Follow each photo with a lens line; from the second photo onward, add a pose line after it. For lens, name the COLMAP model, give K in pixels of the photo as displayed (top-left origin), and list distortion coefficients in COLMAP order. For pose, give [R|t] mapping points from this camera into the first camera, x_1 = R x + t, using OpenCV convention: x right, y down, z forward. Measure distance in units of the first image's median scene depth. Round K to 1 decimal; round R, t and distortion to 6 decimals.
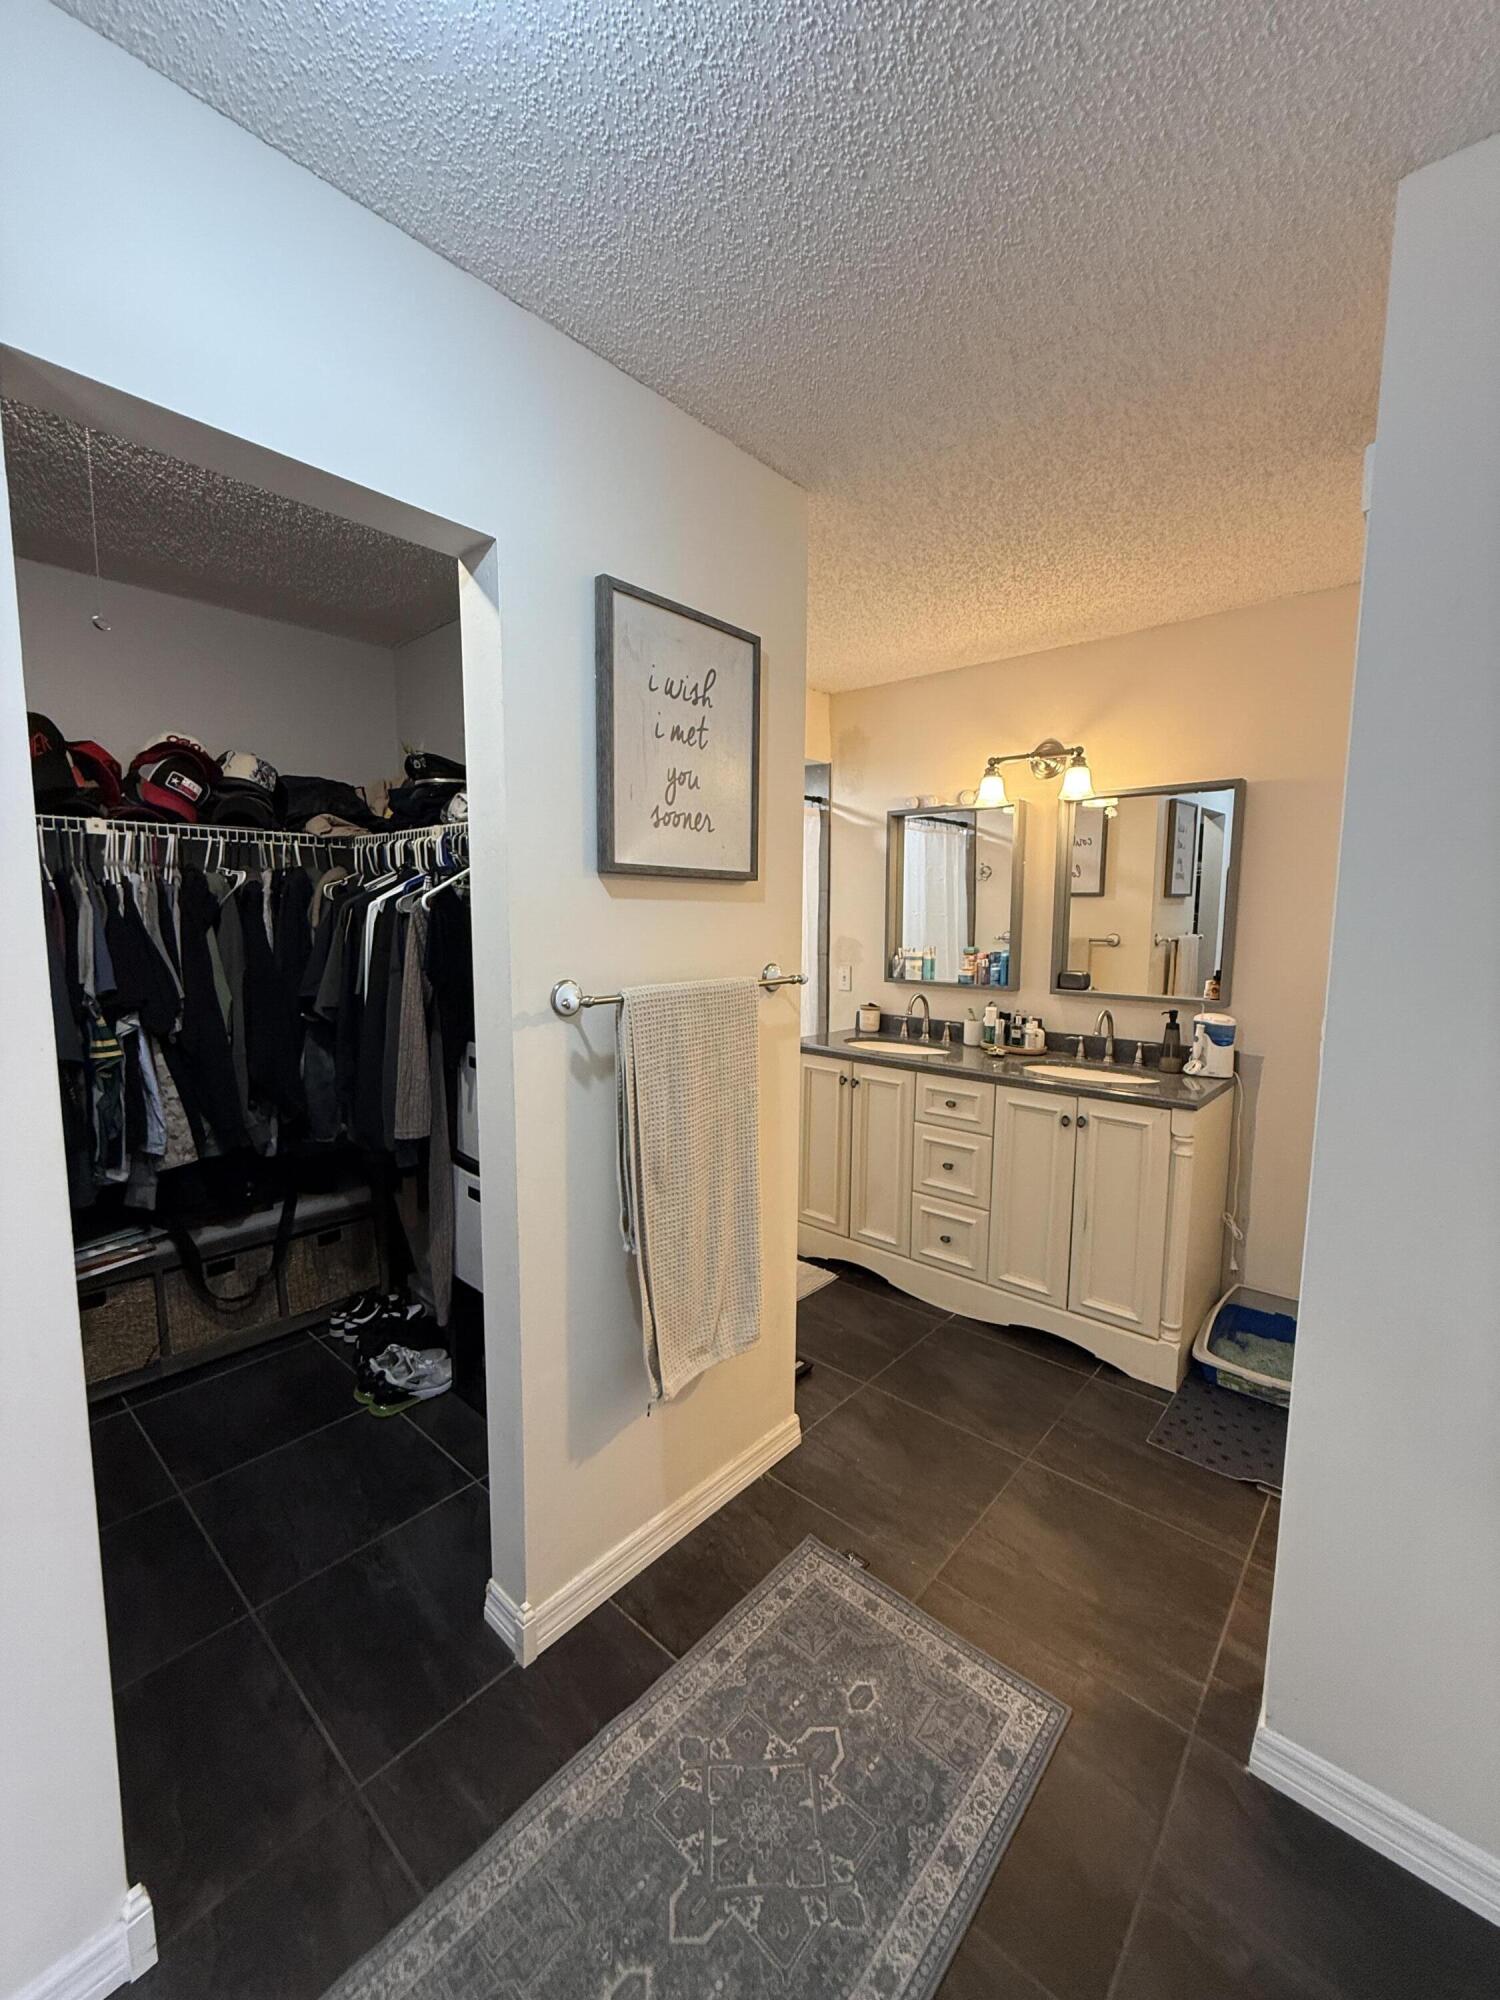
lens RADIAL K [[800.7, 0, 750.9], [0, 800.7, 994.0], [0, 0, 1]] dist [-0.002840, 0.001005]
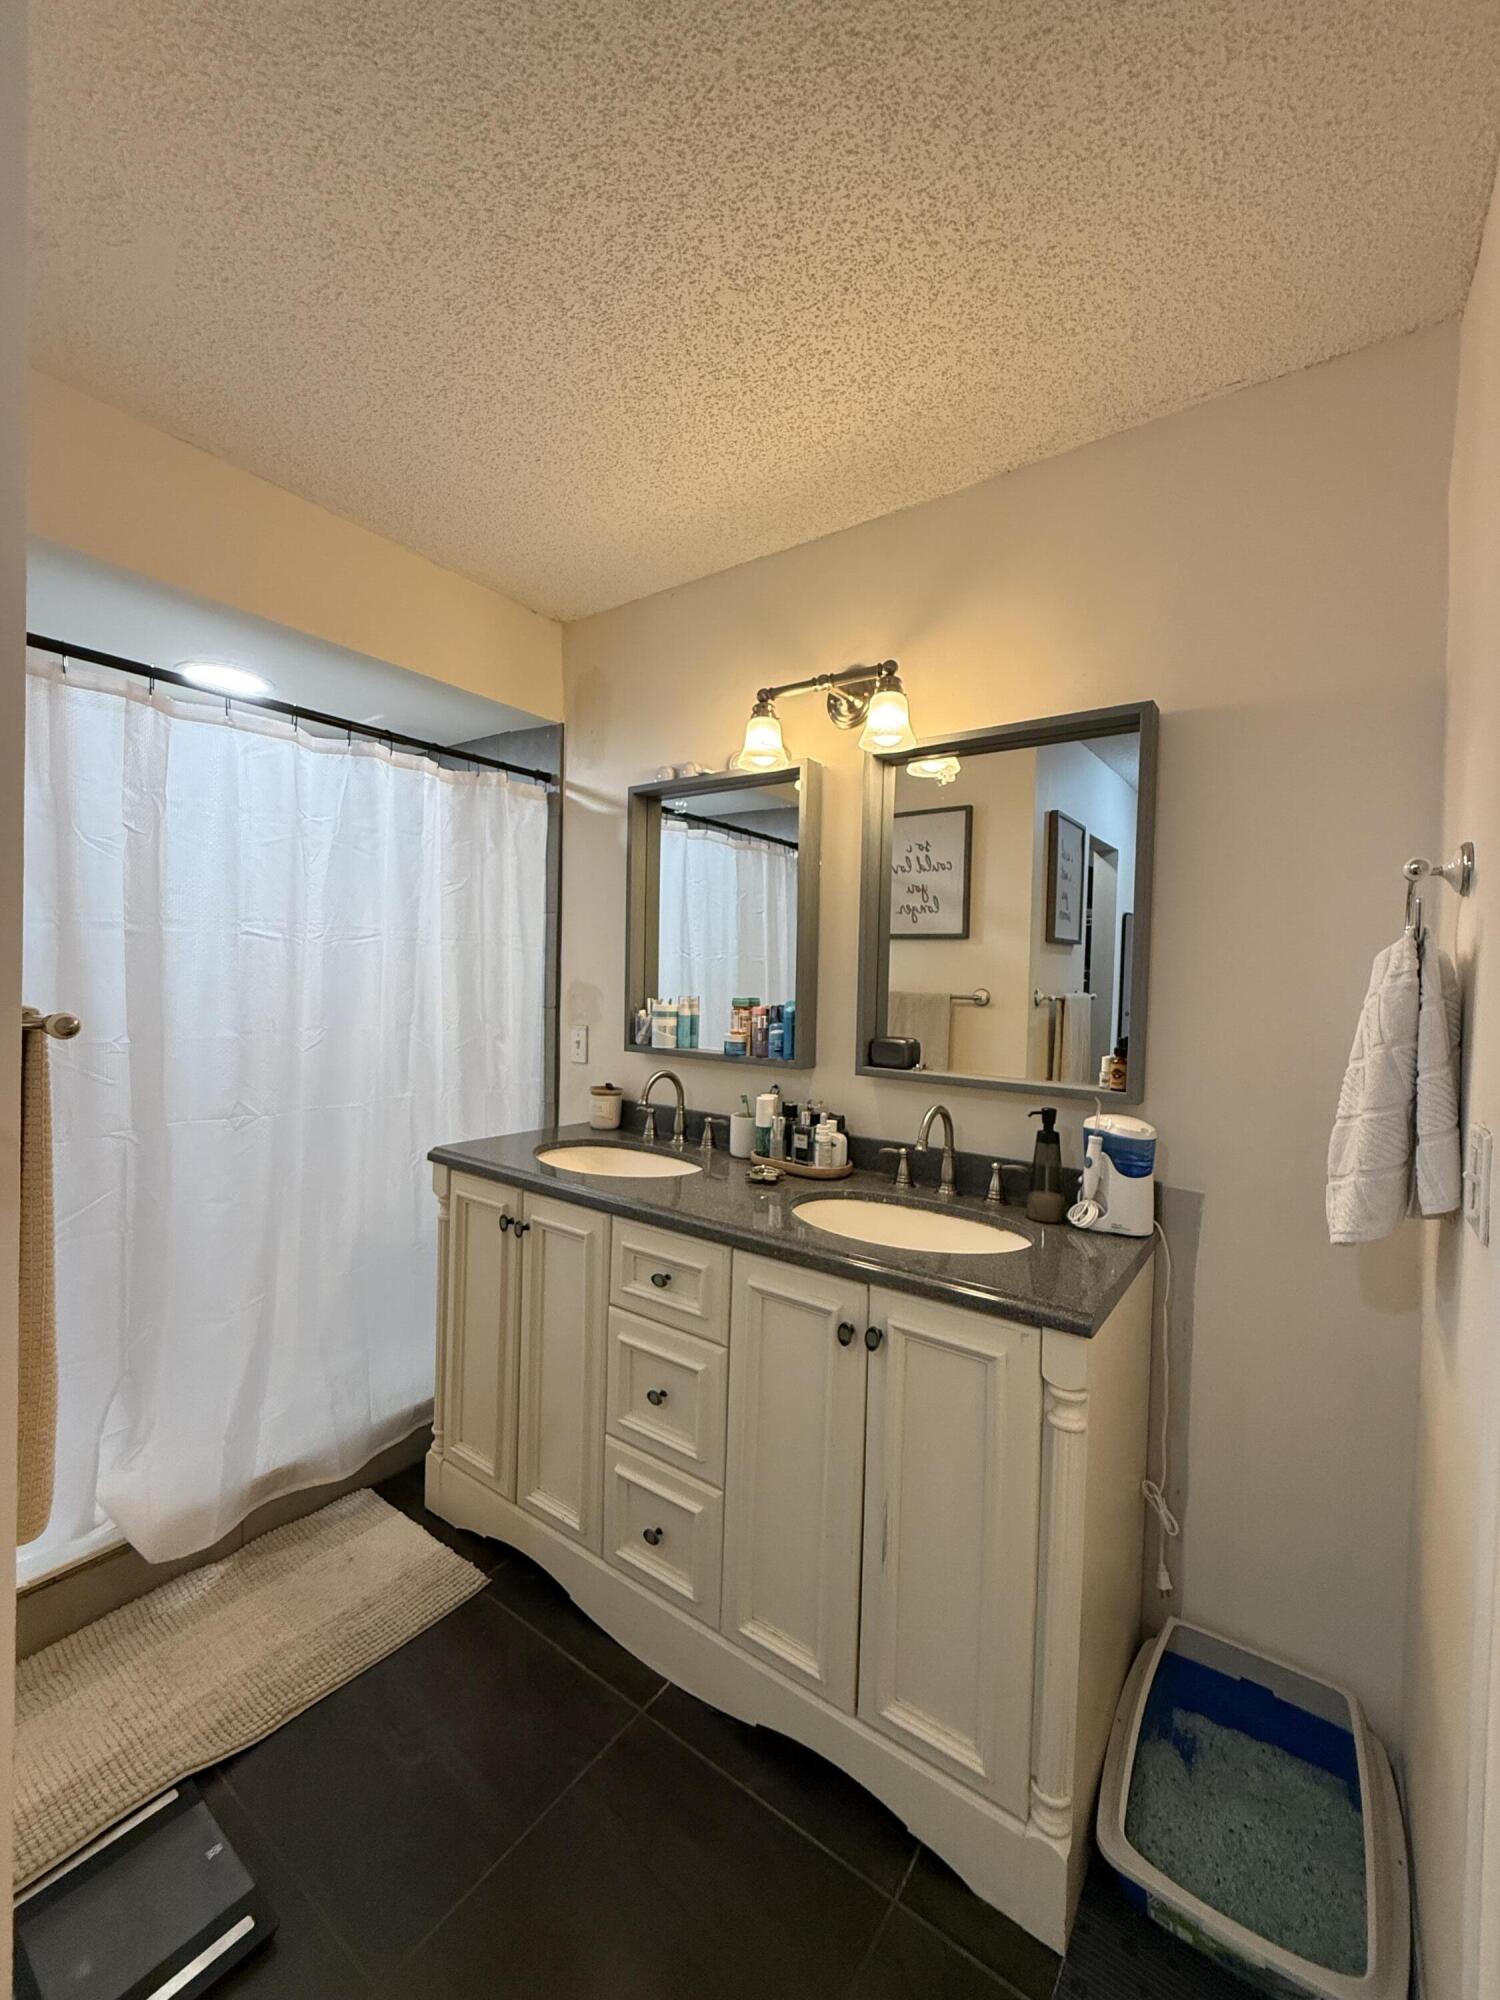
lens RADIAL K [[800.7, 0, 750.9], [0, 800.7, 994.0], [0, 0, 1]] dist [-0.002840, 0.001005]
pose [[0.994249, 0.018598, 0.105467, 0.229121], [-0.009864, 0.996522, -0.082745, -0.009696], [-0.106639, 0.081229, 0.990974, 0.405525]]
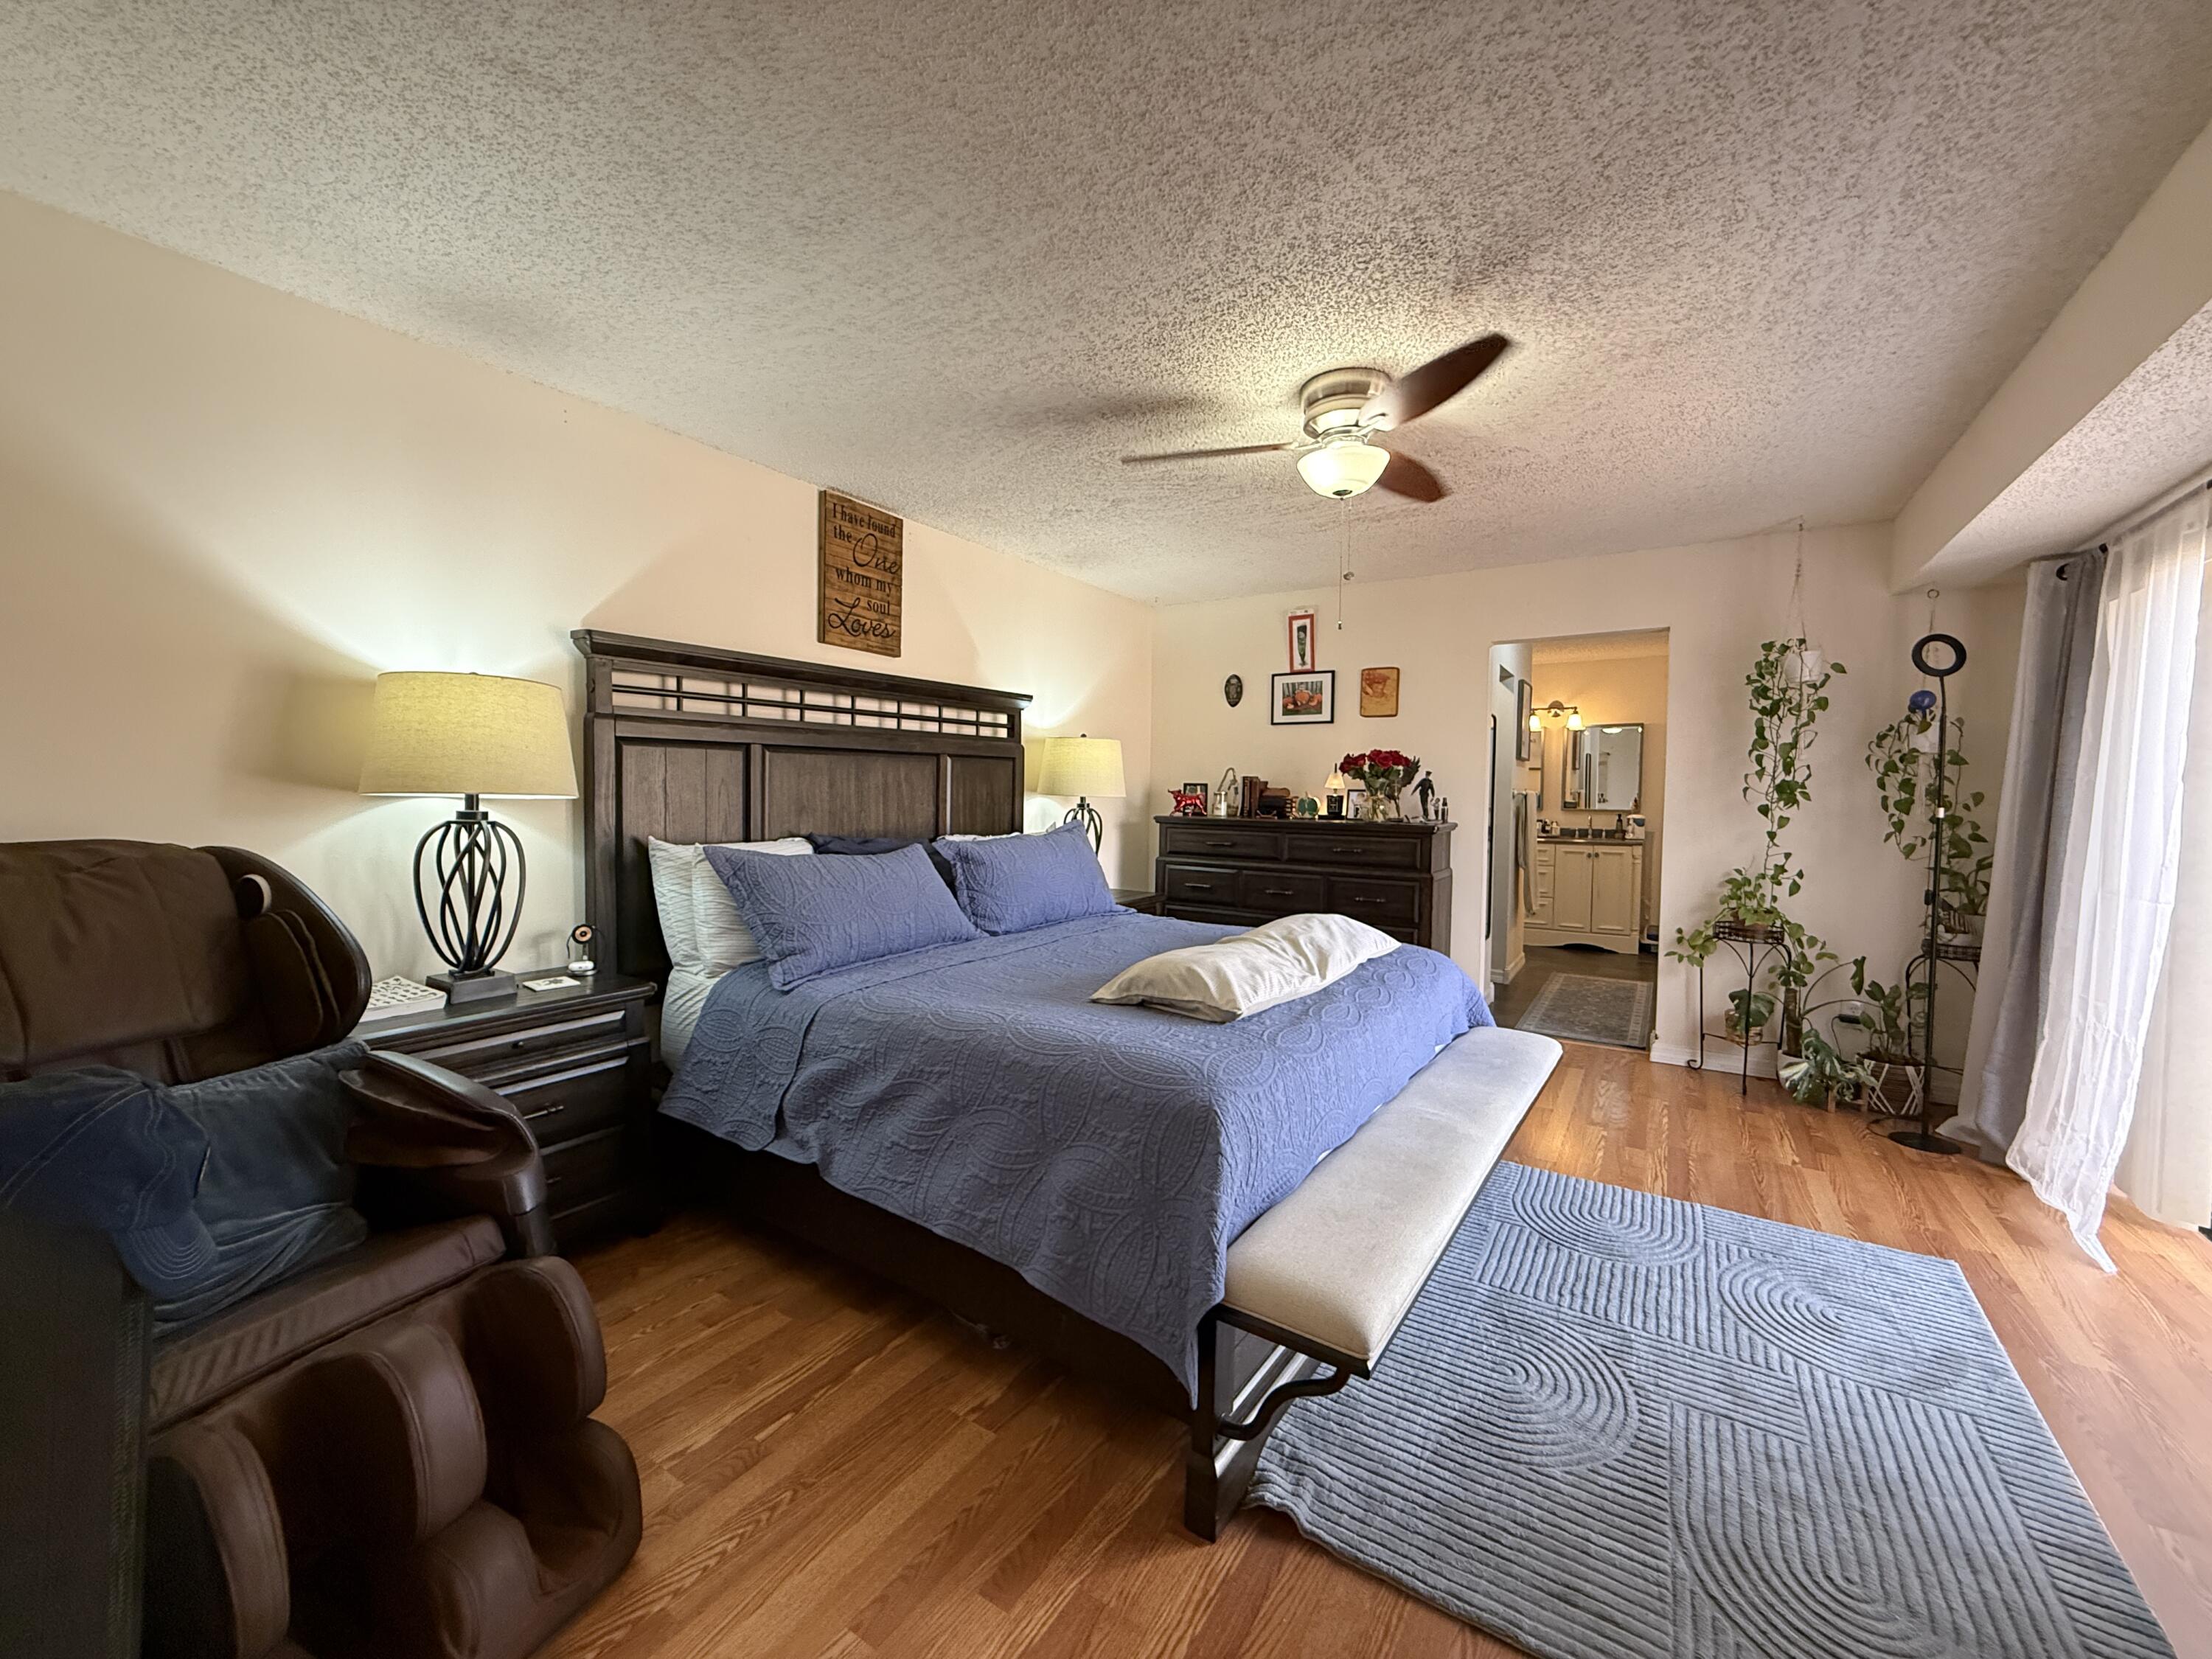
lens RADIAL K [[885.5, 0, 1101.3], [0, 885.5, 825.2], [0, 0, 1]] dist [-0.002840, 0.001005]
pose [[0.988328, -0.003090, 0.152307, -1.302247], [0.013299, 0.997727, -0.066061, 0.188592], [-0.151757, 0.067315, 0.986123, -1.283978]]
